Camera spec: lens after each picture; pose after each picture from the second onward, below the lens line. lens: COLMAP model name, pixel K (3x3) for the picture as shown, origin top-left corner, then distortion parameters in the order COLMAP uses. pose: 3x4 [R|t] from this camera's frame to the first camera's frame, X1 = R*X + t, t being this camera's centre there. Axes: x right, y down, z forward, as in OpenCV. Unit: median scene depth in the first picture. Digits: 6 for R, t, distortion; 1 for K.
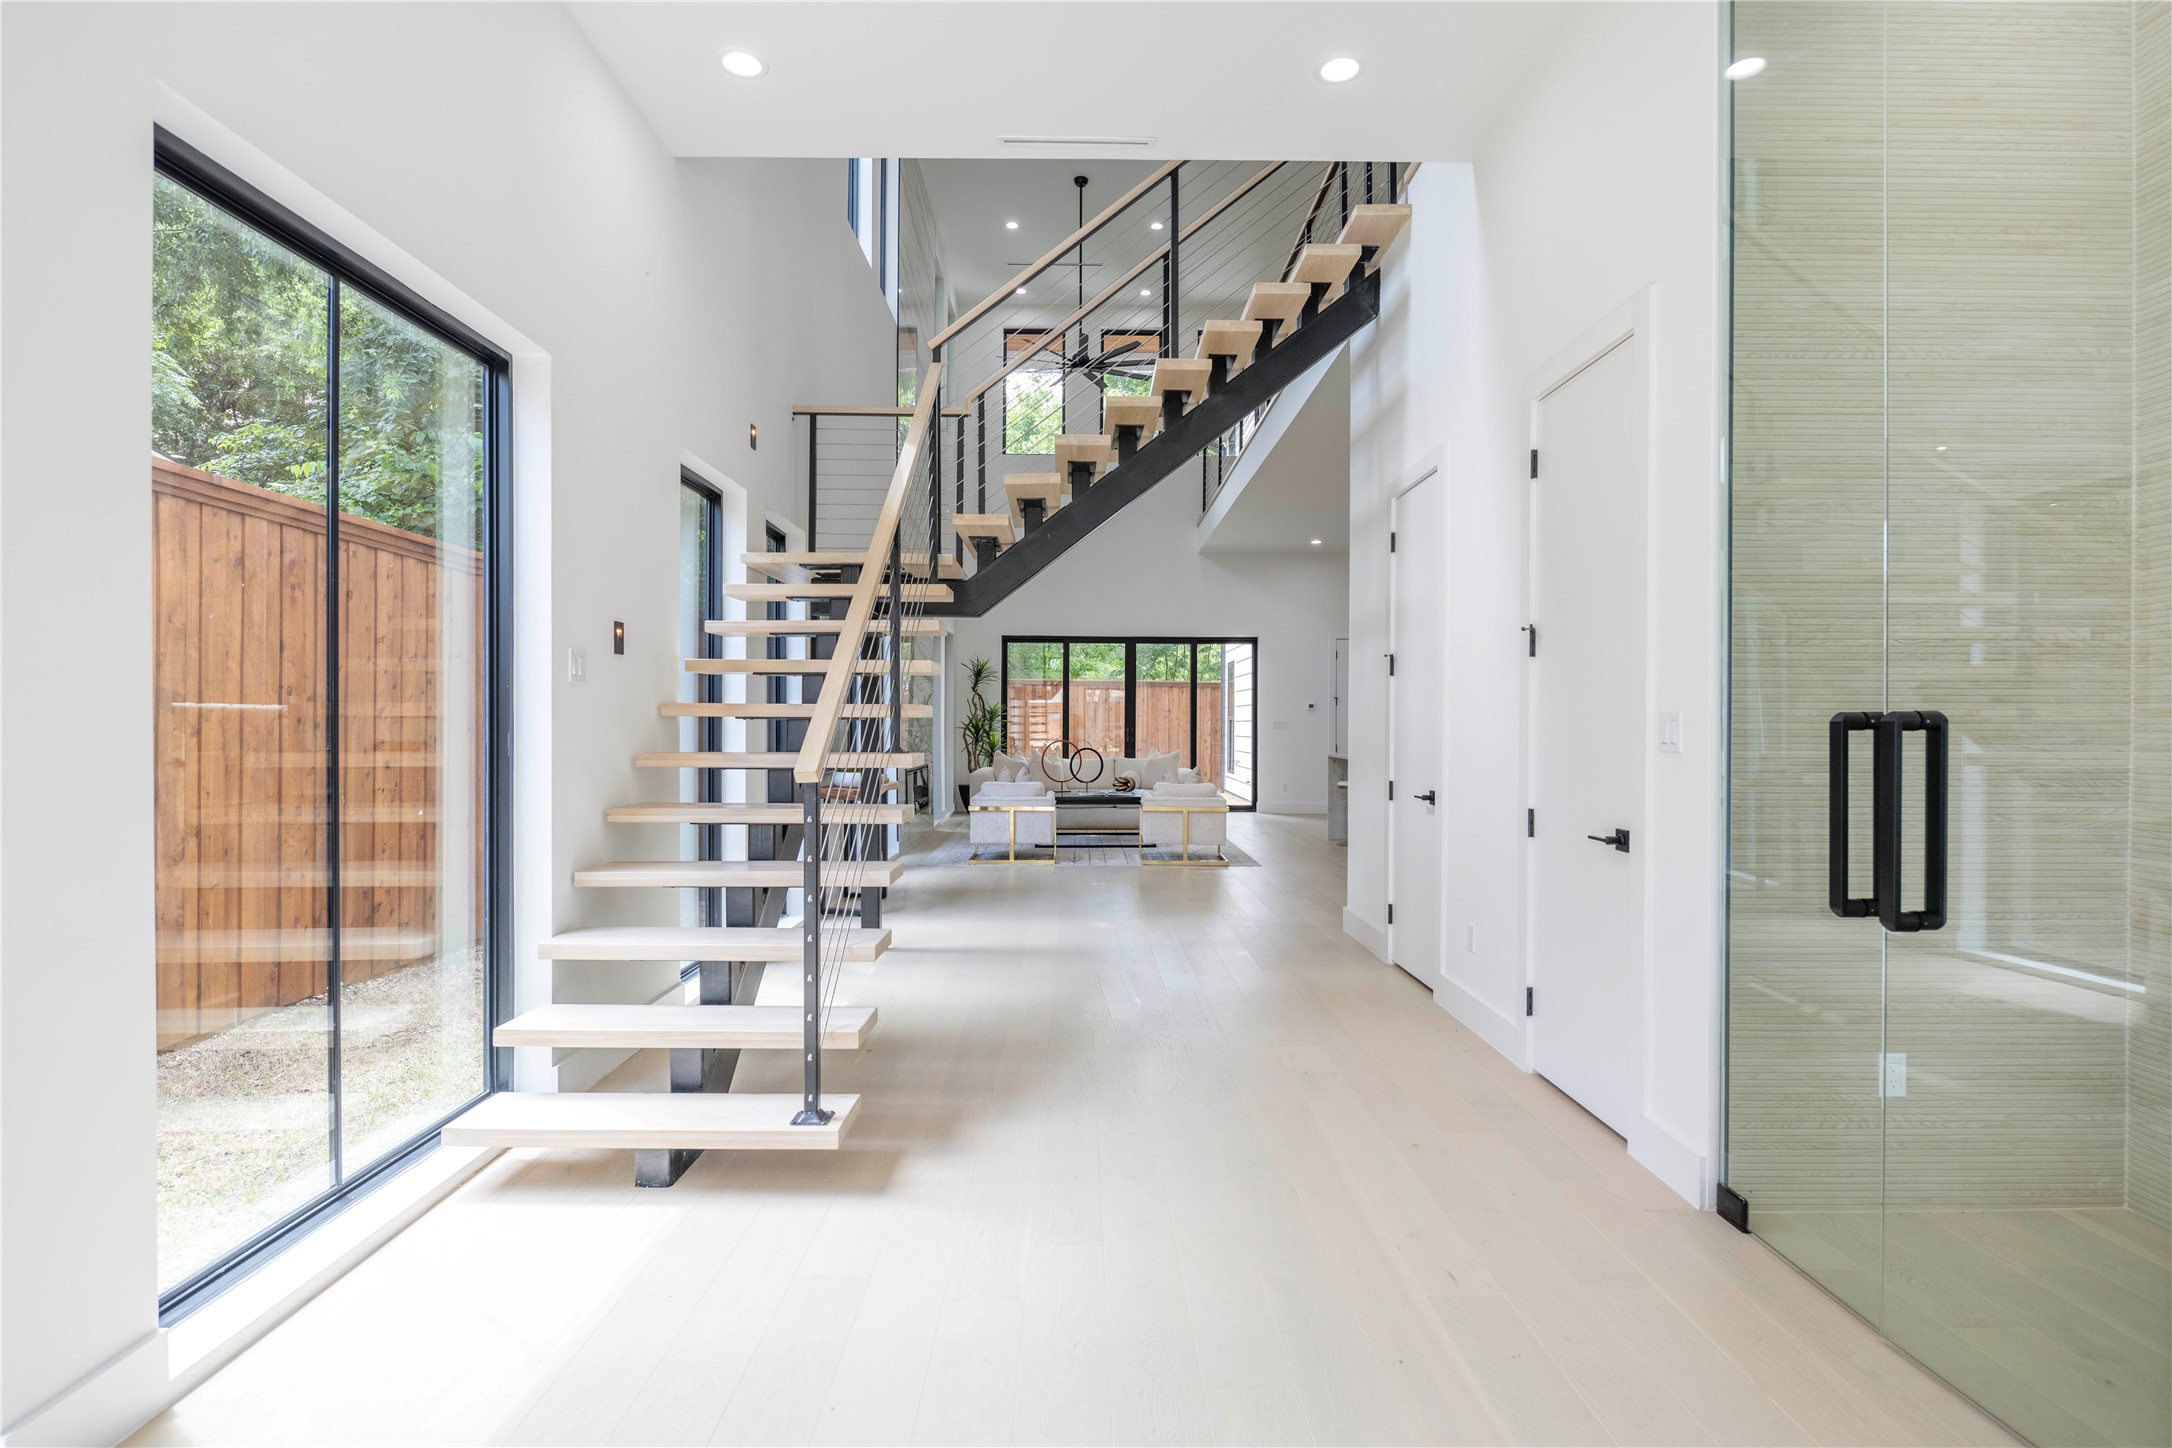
lens RADIAL K [[1101.7, 0, 1067.2], [0, 1101.7, 727.2], [0, 0, 1]] dist [-0.002281, -0.000621]
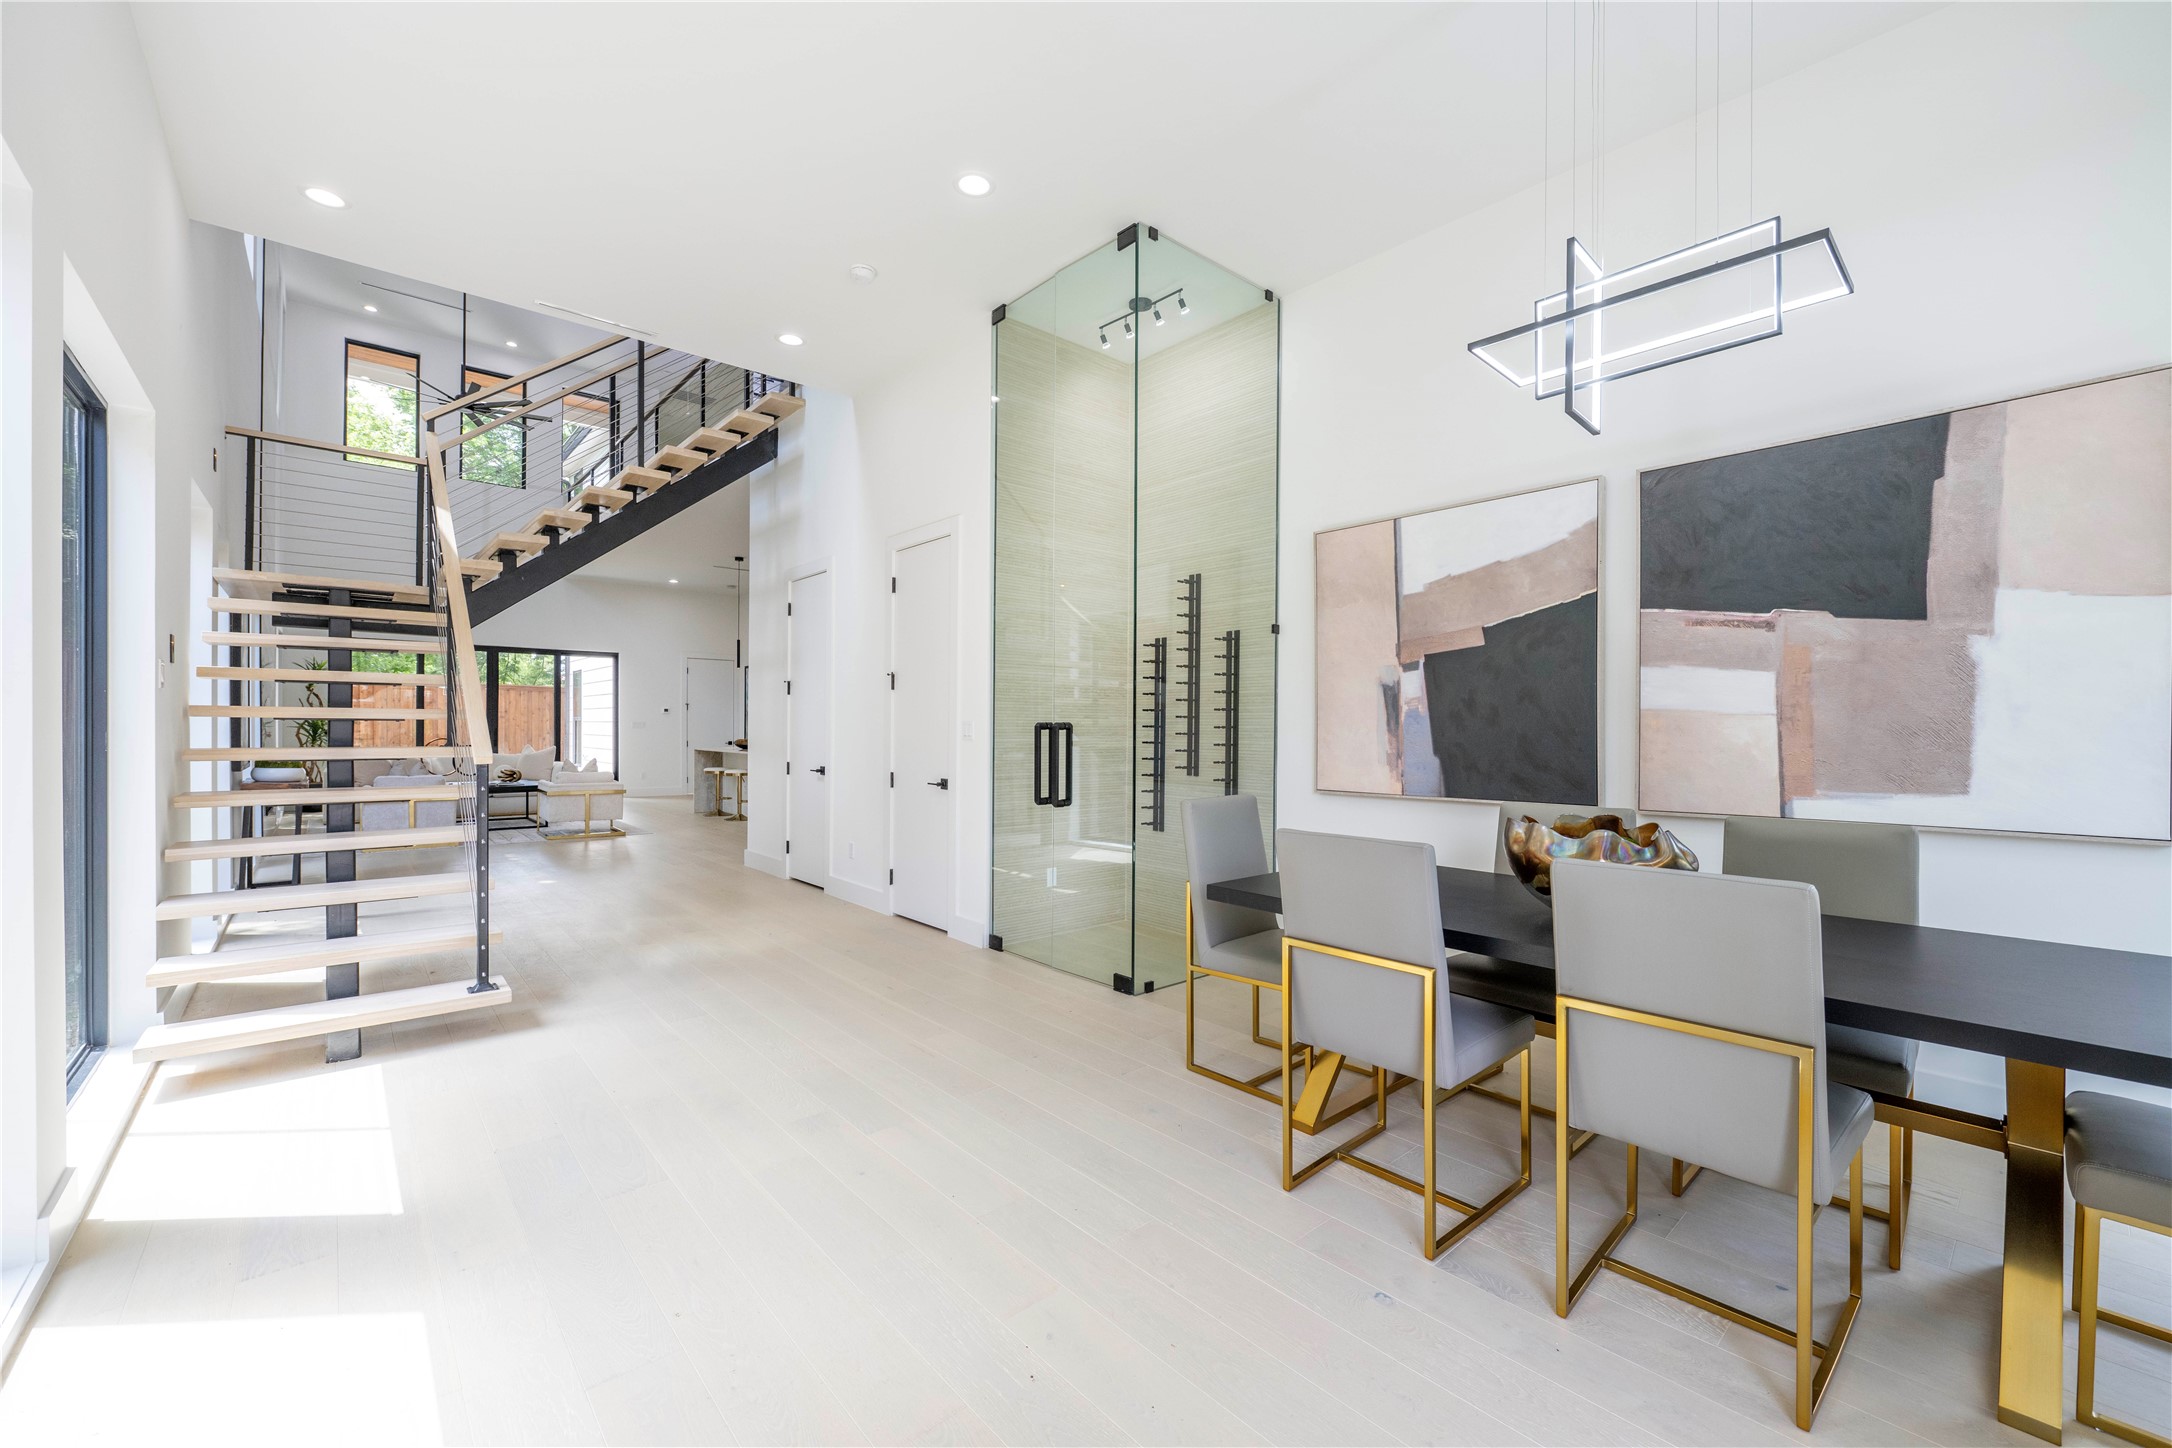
lens RADIAL K [[896.3, 0, 1090.9], [0, 896.3, 719.7], [0, 0, 1]] dist [0.002236, 0.000056]
pose [[0.755239, 0.007973, 0.655401, -0.214369], [-0.002755, 0.999956, -0.008990, -0.000865], [-0.655443, 0.004984, 0.755228, -0.242606]]
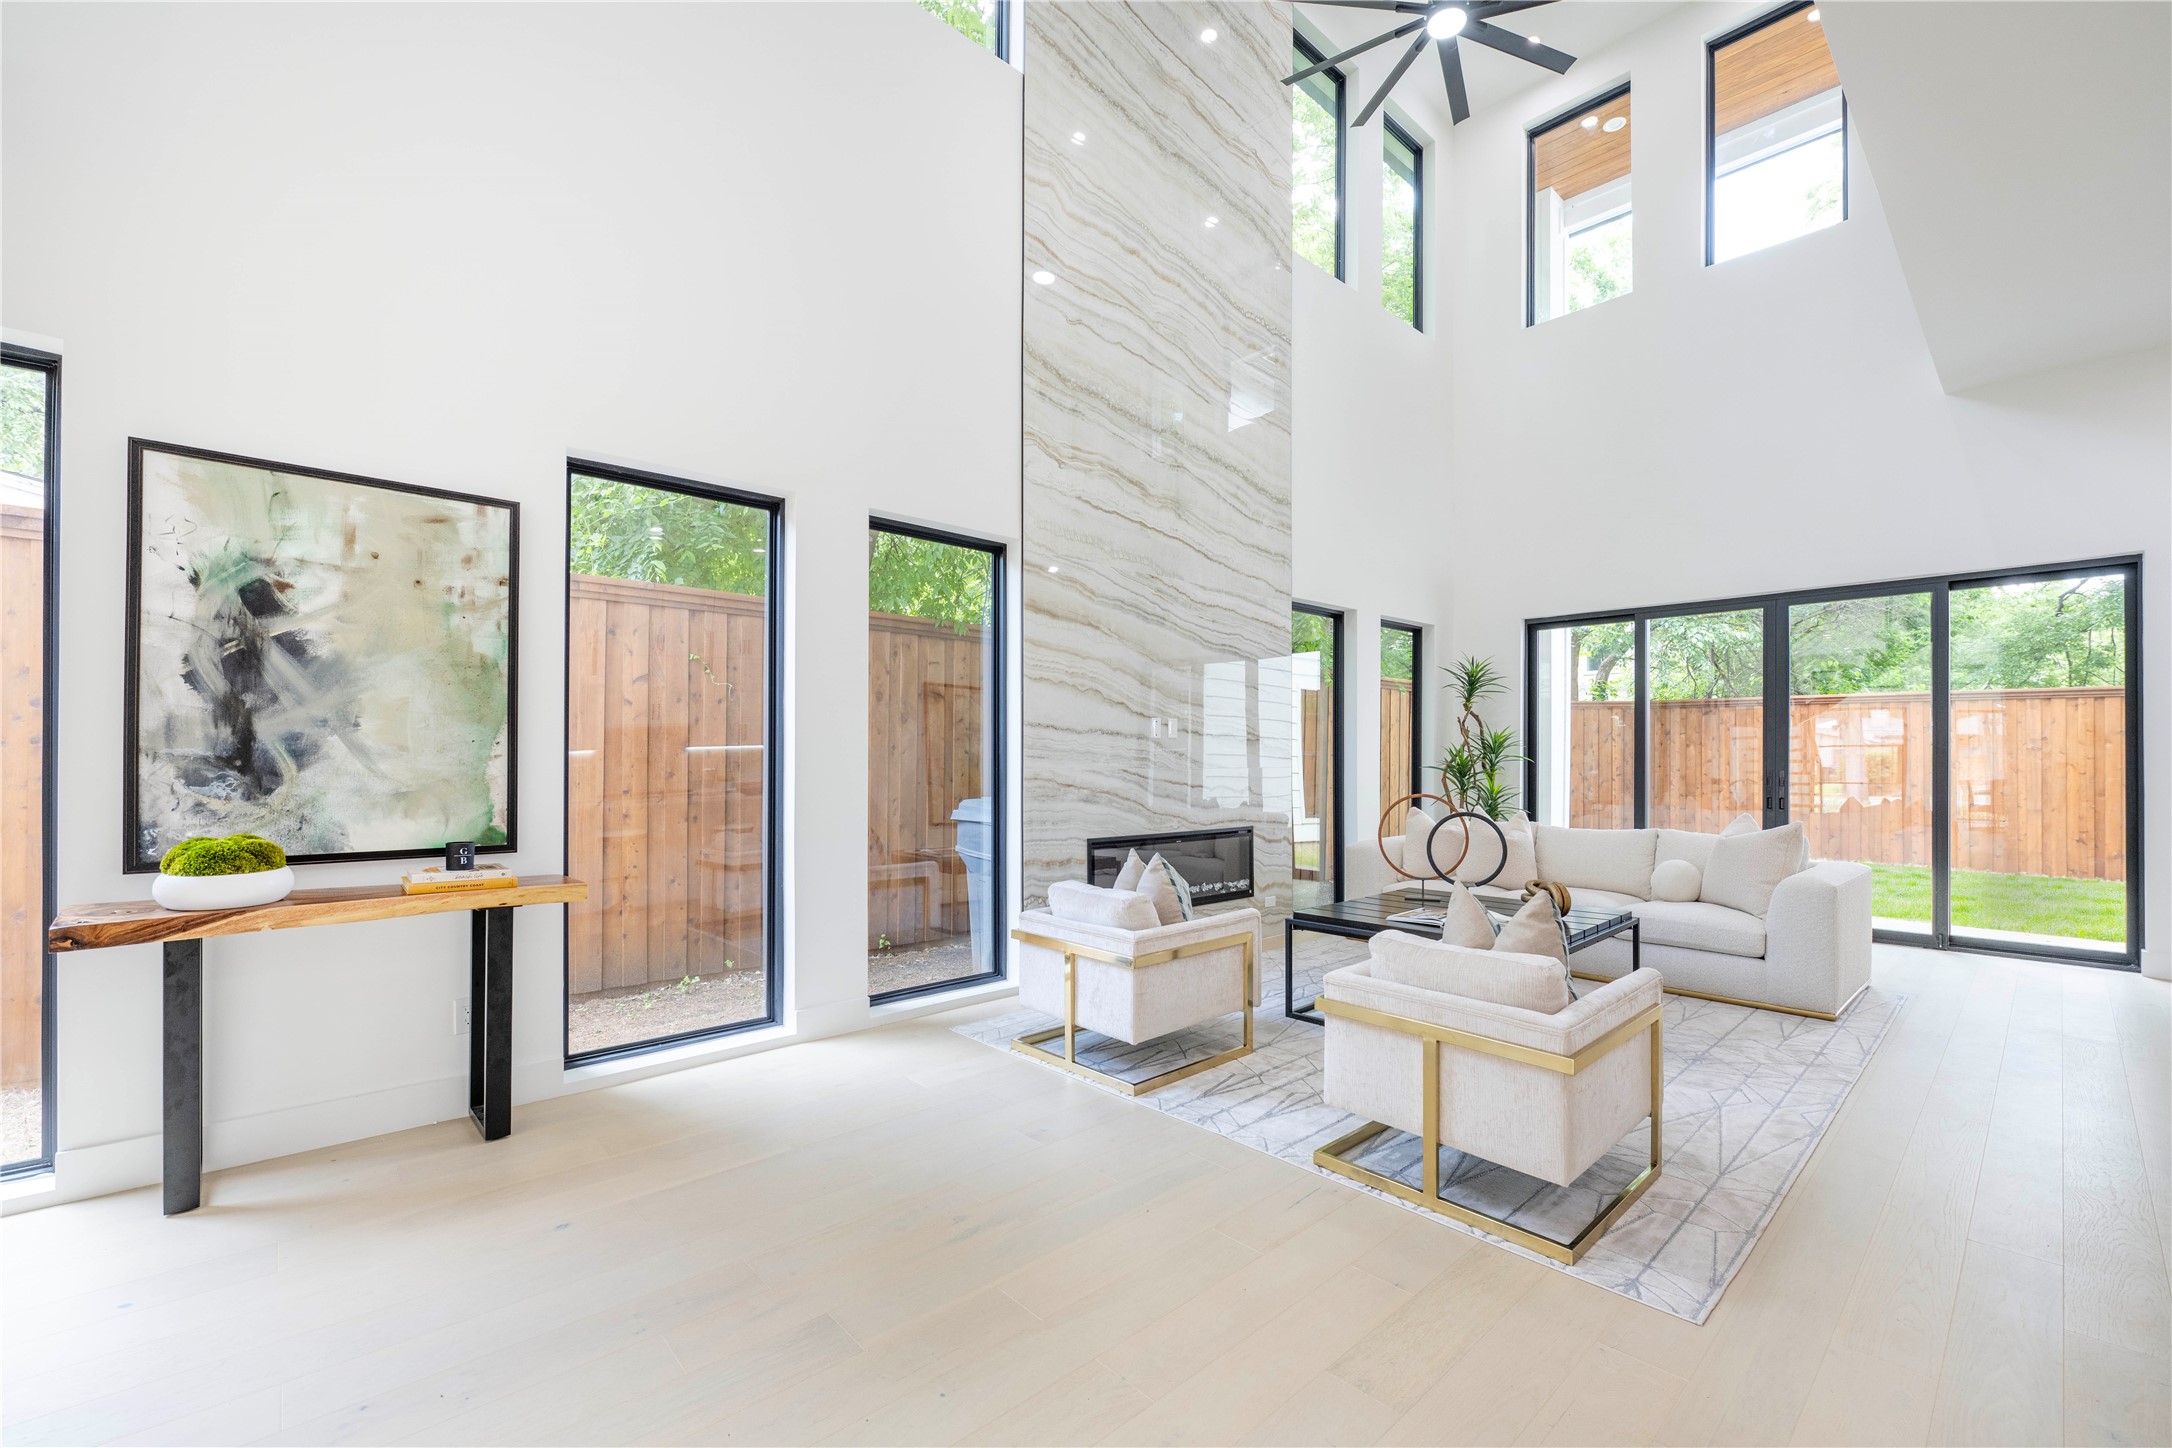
lens RADIAL K [[896.3, 0, 1136.7], [0, 896.3, 774.4], [0, 0, 1]] dist [0.002236, 0.000056]
pose [[0.698213, 0.007041, -0.715856, 0.396948], [0.000434, 0.999947, 0.010258, -0.002106], [0.715890, -0.007473, 0.698173, 1.265944]]
